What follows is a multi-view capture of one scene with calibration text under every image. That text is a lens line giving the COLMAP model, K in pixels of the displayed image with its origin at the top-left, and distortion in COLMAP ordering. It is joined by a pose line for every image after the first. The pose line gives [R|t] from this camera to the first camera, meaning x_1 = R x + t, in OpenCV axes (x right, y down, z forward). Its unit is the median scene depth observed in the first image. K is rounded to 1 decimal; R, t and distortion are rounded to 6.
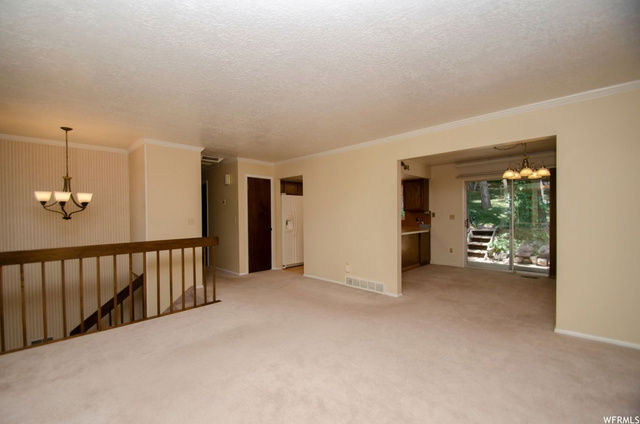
lens RADIAL K [[280.9, 0, 319.0], [0, 280.9, 218.5], [0, 0, 1]] dist [-0.025361, -0.000066]
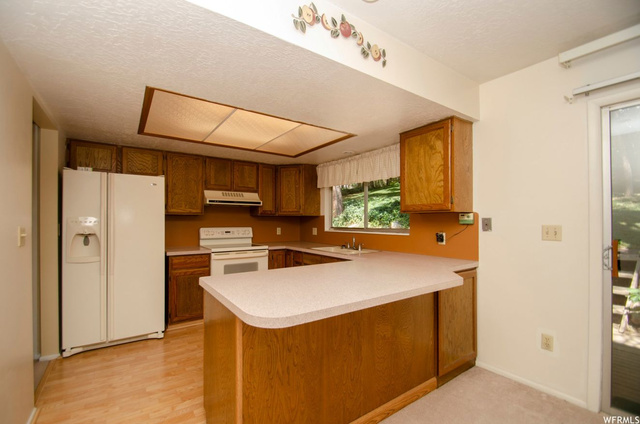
lens RADIAL K [[280.9, 0, 319.0], [0, 280.9, 218.5], [0, 0, 1]] dist [-0.025361, -0.000066]
pose [[0.981741, 0.009316, -0.189993, 0.276857], [-0.012348, 0.999814, -0.014783, -0.013112], [0.189820, 0.016859, 0.981674, 0.638917]]
